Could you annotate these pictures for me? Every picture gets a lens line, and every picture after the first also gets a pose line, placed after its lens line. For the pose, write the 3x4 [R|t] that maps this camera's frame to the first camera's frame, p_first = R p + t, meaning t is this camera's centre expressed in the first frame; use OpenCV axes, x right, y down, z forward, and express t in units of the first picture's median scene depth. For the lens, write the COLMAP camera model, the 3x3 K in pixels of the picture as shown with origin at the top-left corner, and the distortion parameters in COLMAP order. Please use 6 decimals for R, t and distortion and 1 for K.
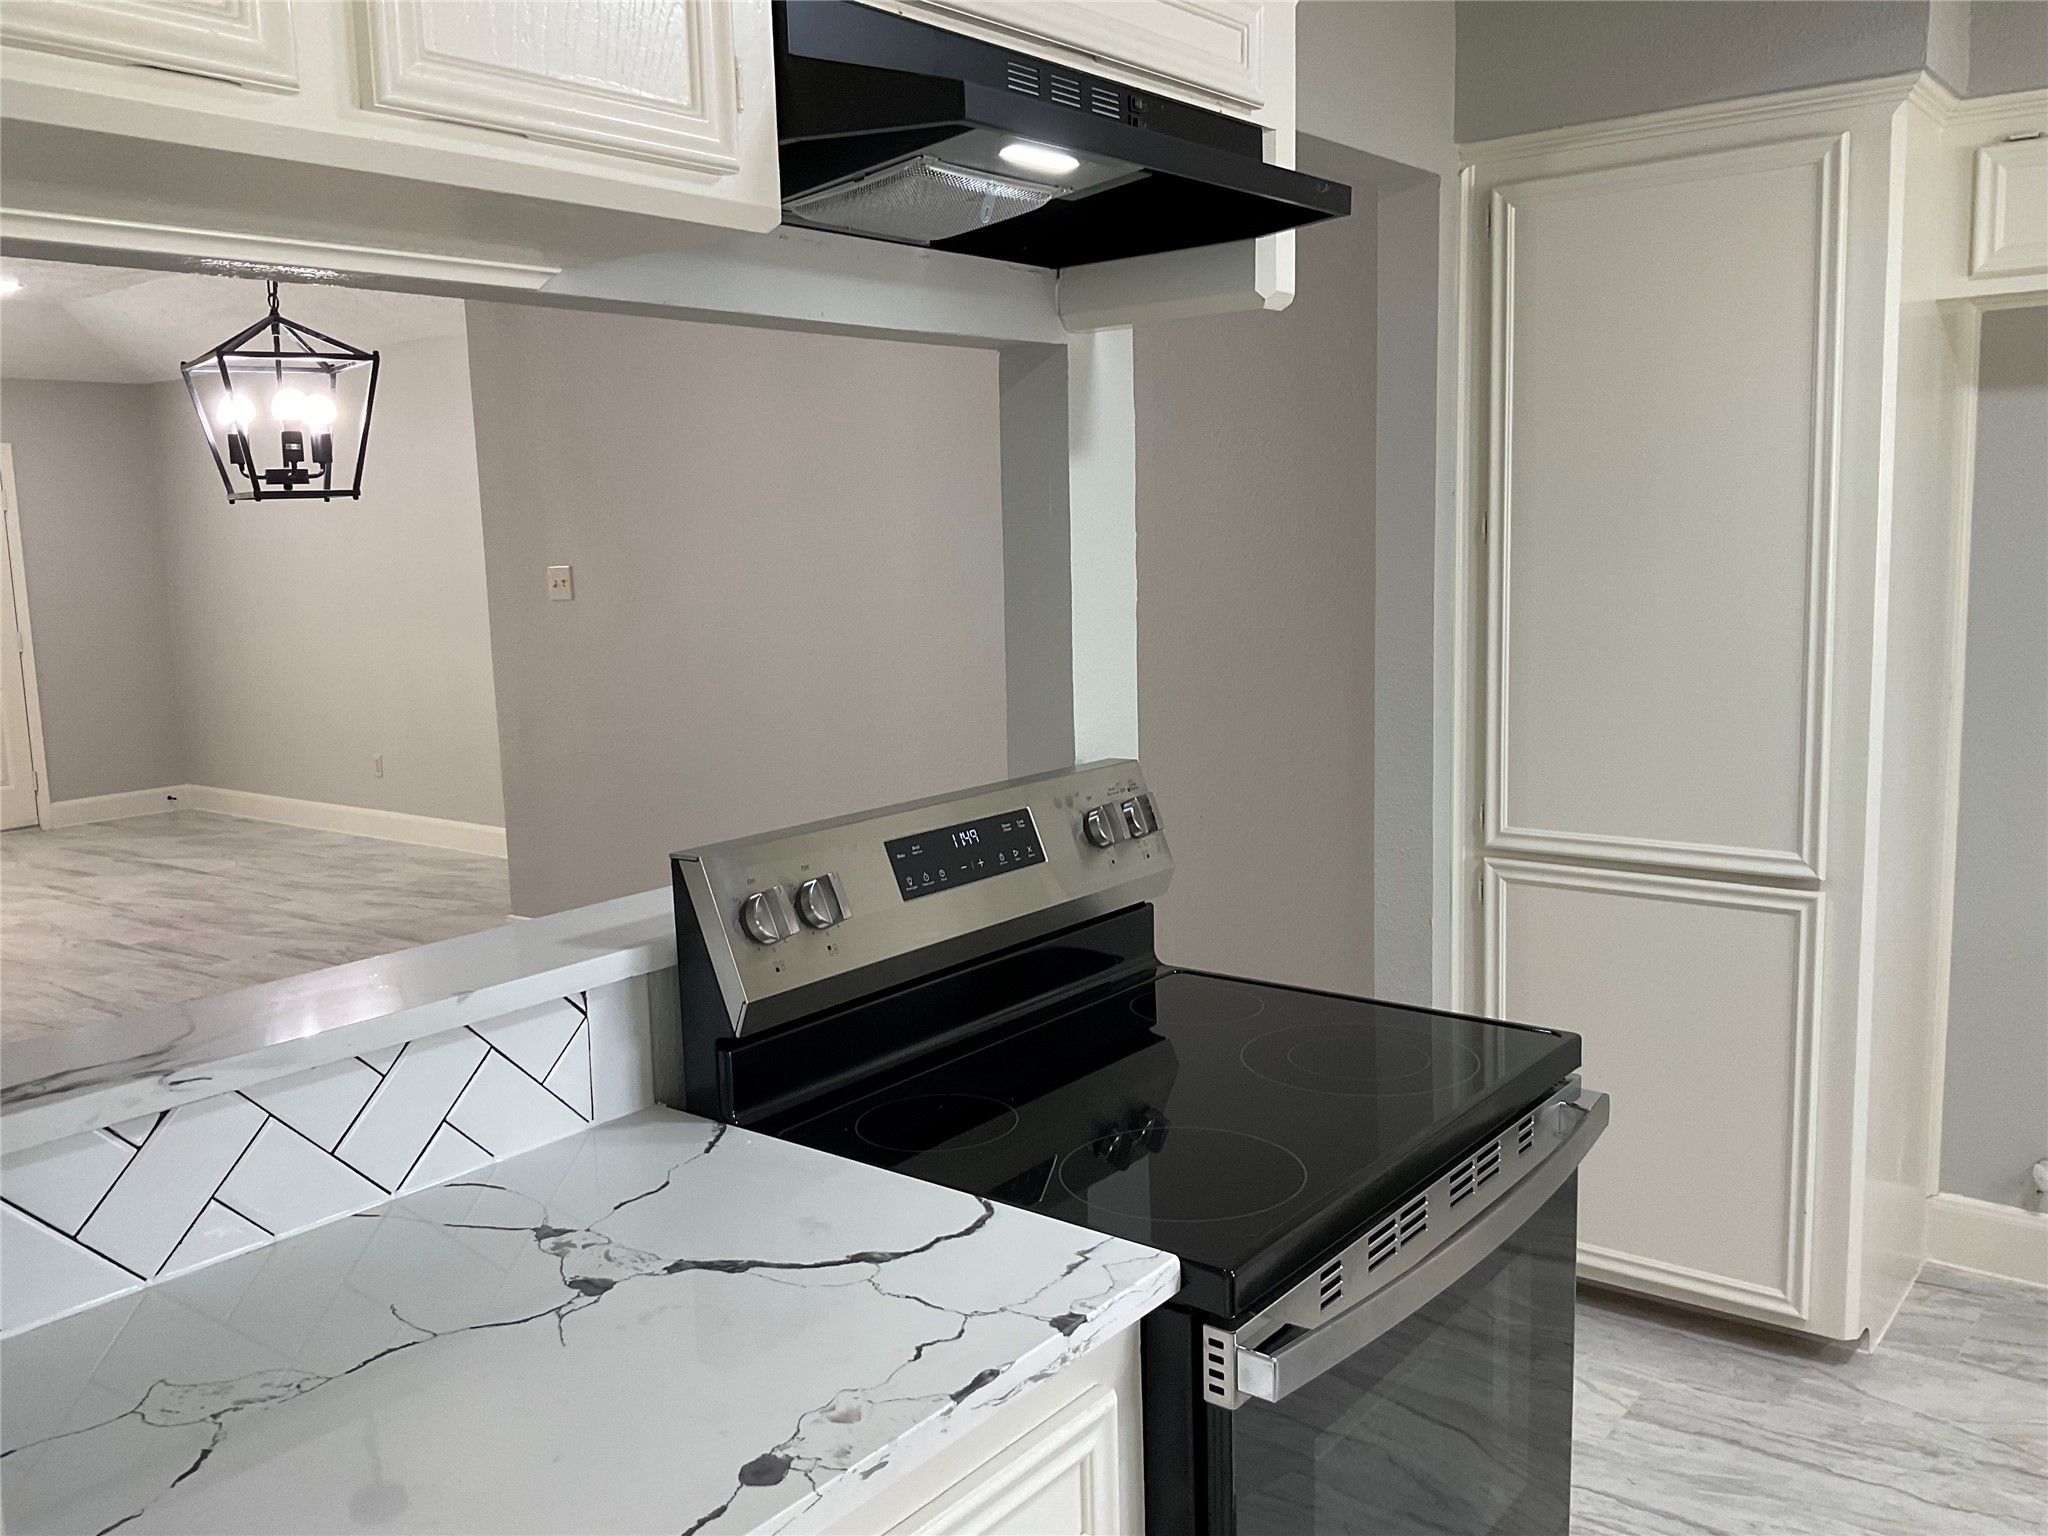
lens RADIAL K [[1692.7, 0, 1013.5], [0, 1692.7, 767.4], [0, 0, 1]] dist [0.098035, -0.193091]
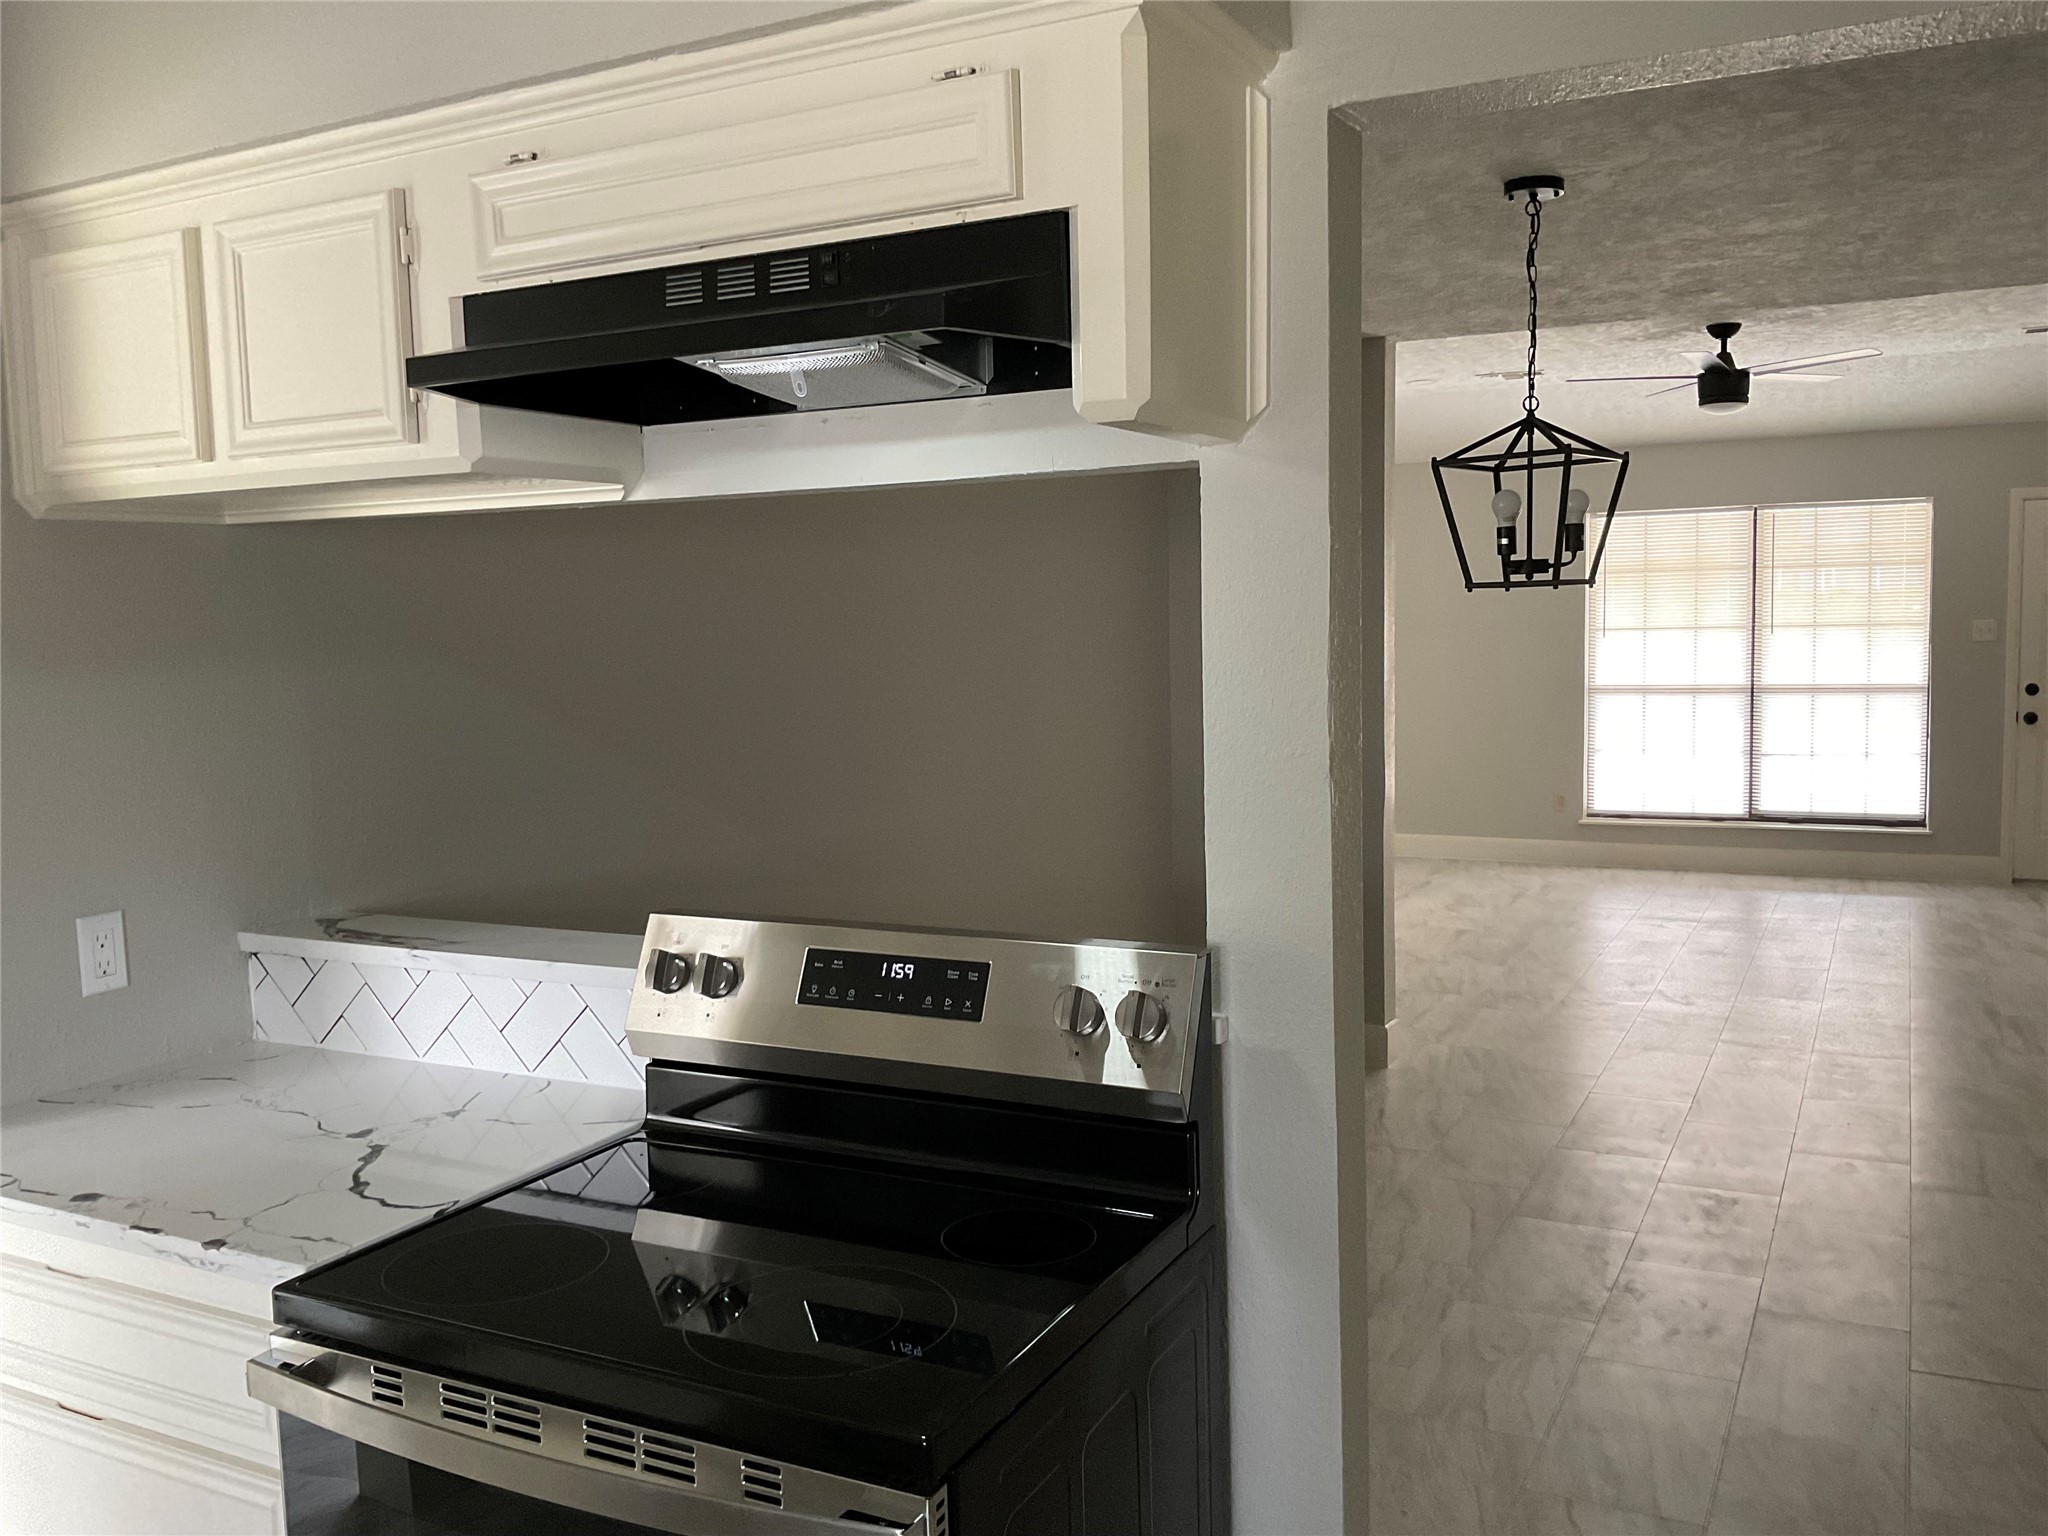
lens RADIAL K [[1692.7, 0, 1013.5], [0, 1692.7, 767.4], [0, 0, 1]] dist [0.098035, -0.193091]
pose [[0.200898, 0.114560, -0.972890, 0.563870], [-0.121382, 0.988396, 0.091321, -0.105843], [0.972063, 0.099745, 0.212473, 0.481212]]
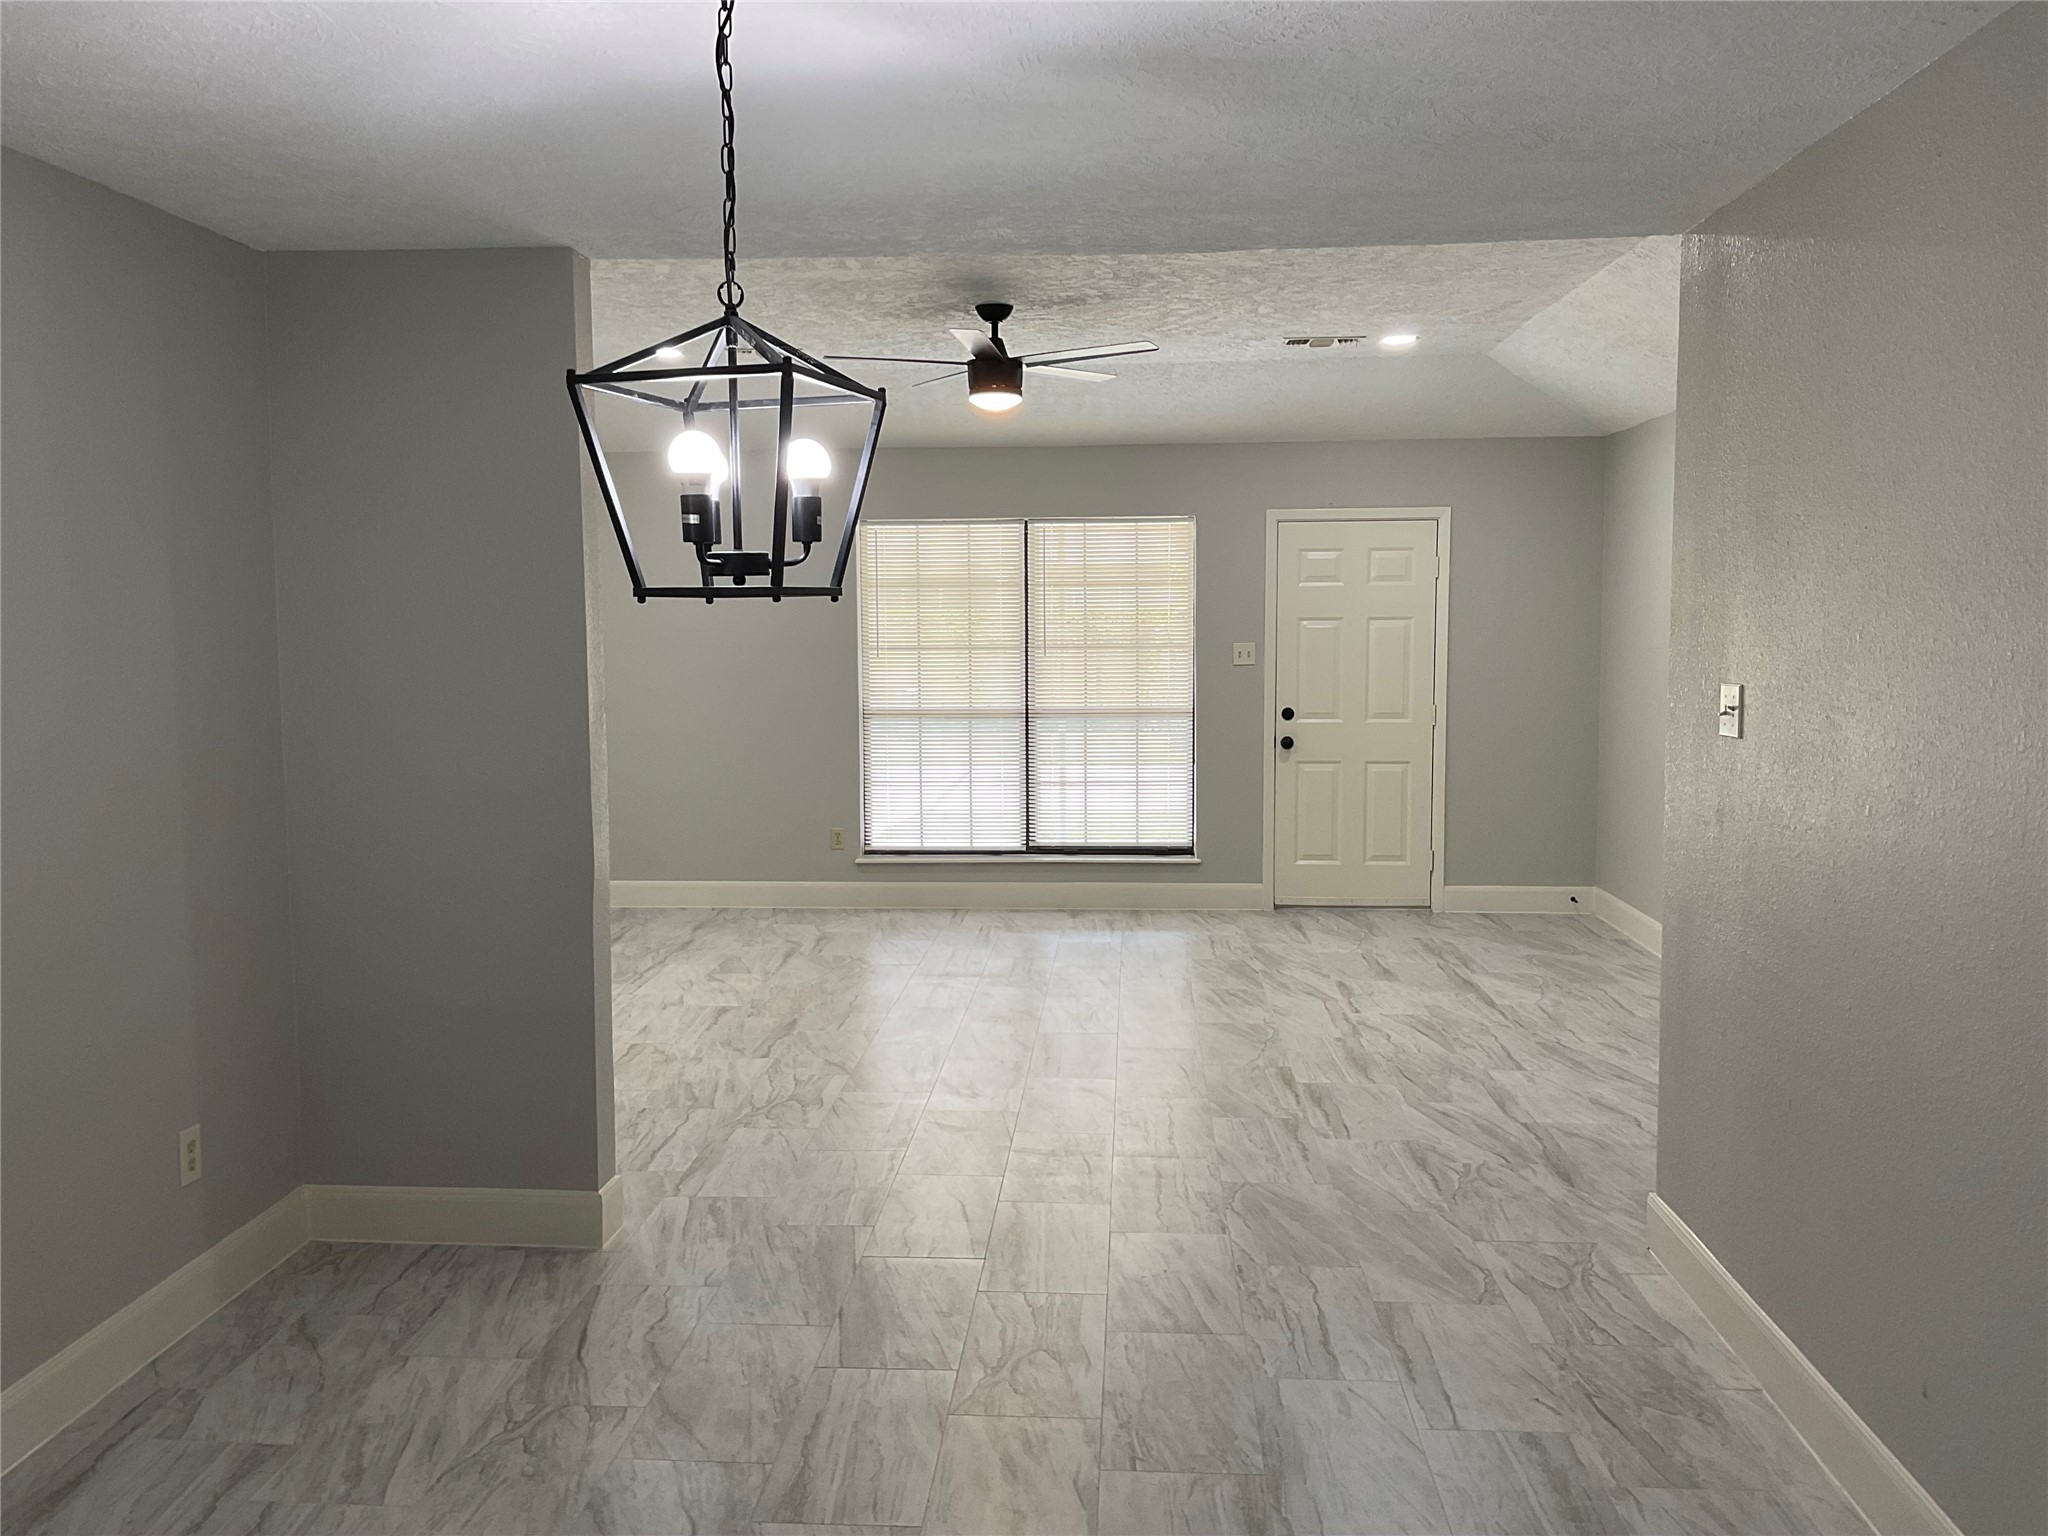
lens RADIAL K [[1692.7, 0, 1013.5], [0, 1692.7, 767.4], [0, 0, 1]] dist [0.098035, -0.193091]
pose [[0.571979, 0.101450, -0.813970, 0.168627], [-0.126534, 0.991357, 0.034643, -0.130676], [0.810450, 0.083180, 0.579873, 0.726950]]
